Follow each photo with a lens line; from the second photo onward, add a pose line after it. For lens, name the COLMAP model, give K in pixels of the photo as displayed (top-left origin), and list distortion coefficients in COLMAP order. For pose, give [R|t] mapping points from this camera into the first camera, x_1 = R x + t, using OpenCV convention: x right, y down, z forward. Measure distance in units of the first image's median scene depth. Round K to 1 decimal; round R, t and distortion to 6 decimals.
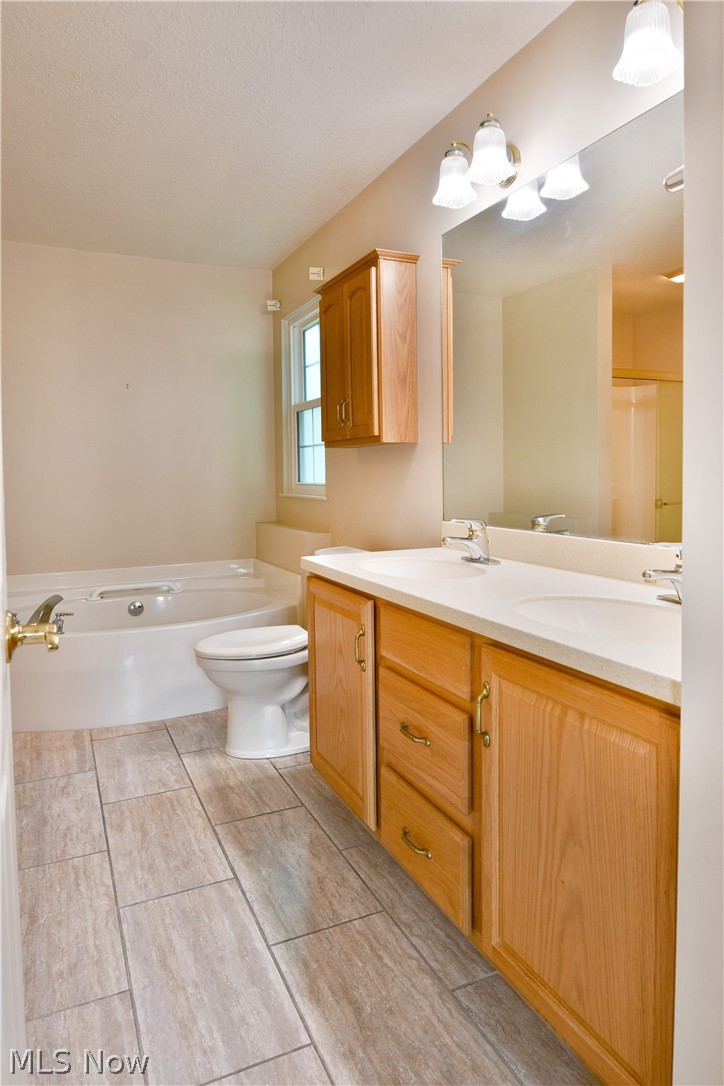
lens RADIAL K [[661.2, 0, 402.6], [0, 661.2, 510.4], [0, 0, 1]] dist [-0.010741, -0.007366]
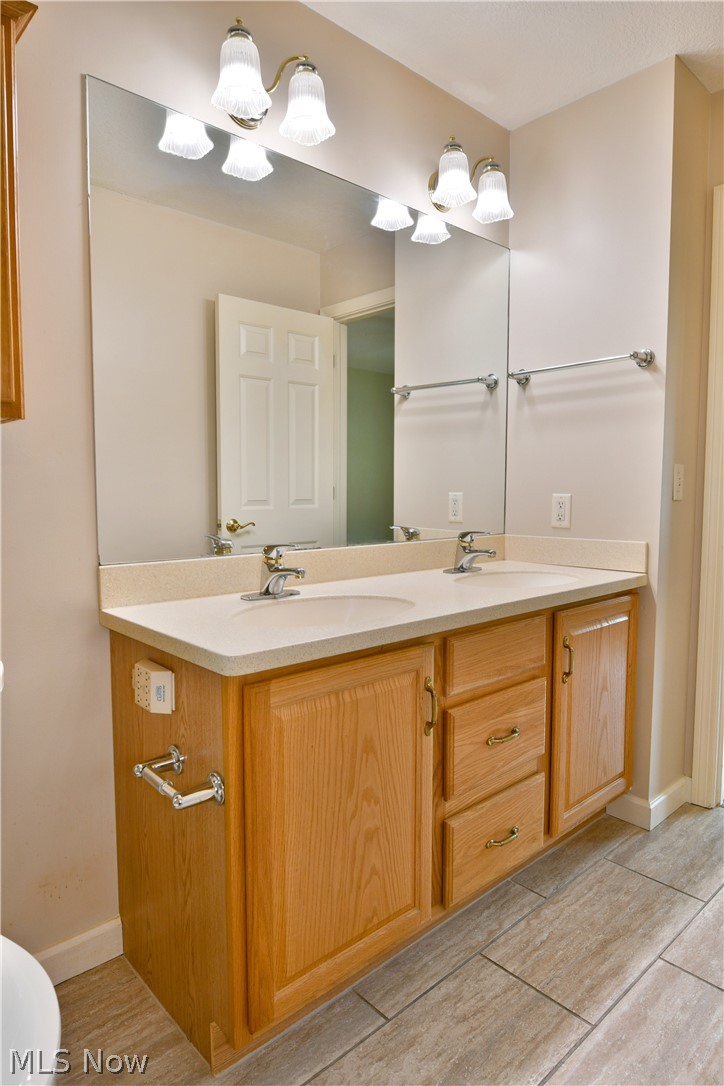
lens RADIAL K [[661.2, 0, 365.1], [0, 661.2, 541.3], [0, 0, 1]] dist [-0.010741, -0.007366]
pose [[-0.257980, -0.067728, 0.963773, -0.628187], [0.051177, 0.995182, 0.083634, -0.046527], [-0.964794, 0.070899, -0.253271, 1.001303]]
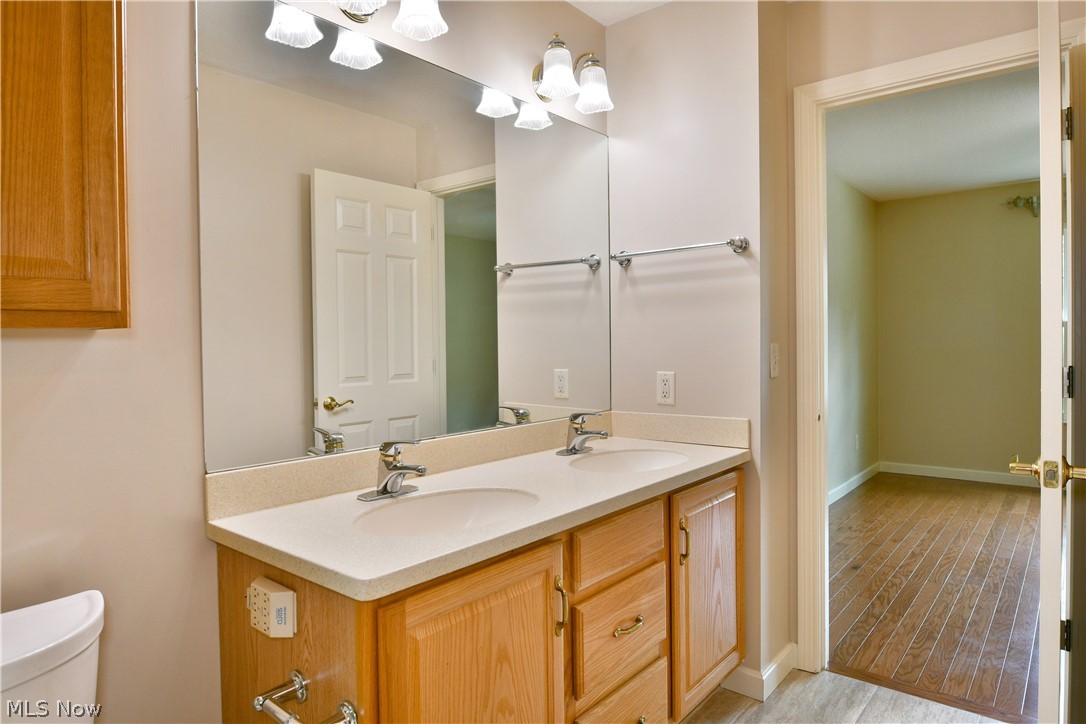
lens RADIAL K [[661.2, 0, 540.0], [0, 661.2, 361.0], [0, 0, 1]] dist [-0.010741, -0.007366]
pose [[-0.382458, -0.005569, 0.923956, -0.613572], [0.065008, 0.997342, 0.032921, -0.085161], [-0.921683, 0.072656, -0.381080, 1.030655]]
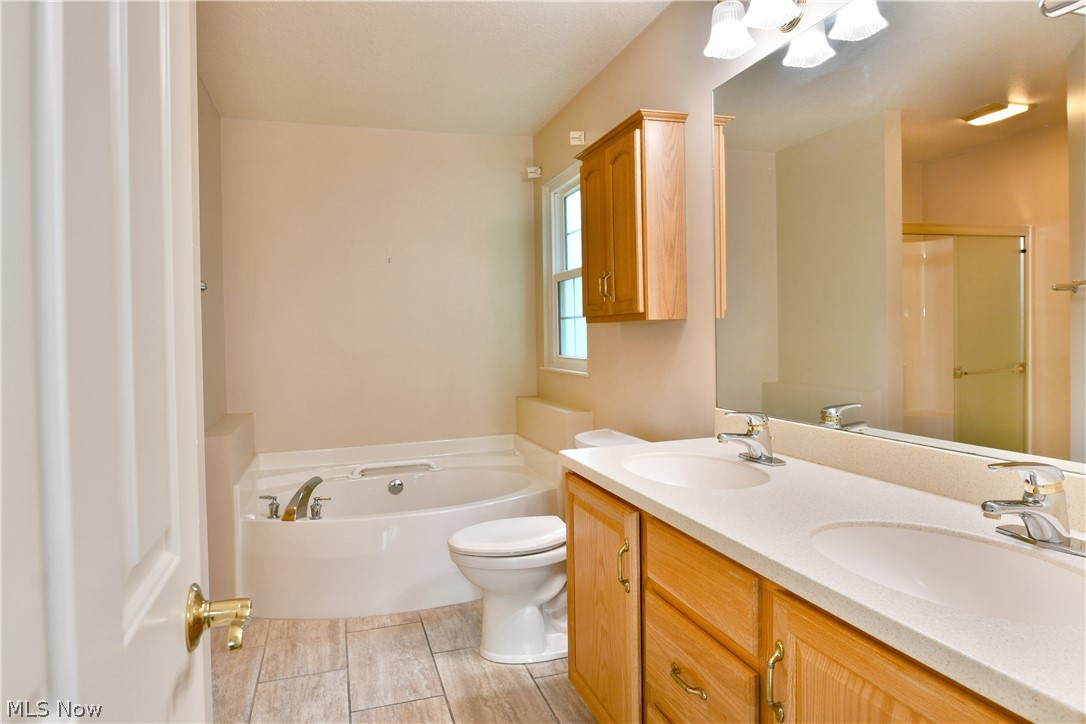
lens RADIAL K [[661.2, 0, 566.8], [0, 661.2, 363.0], [0, 0, 1]] dist [-0.010741, -0.007366]
pose [[0.988658, -0.001891, -0.150171, -0.005124], [0.000771, 0.999971, -0.007512, -0.043211], [0.150181, 0.007311, 0.988631, 0.094049]]
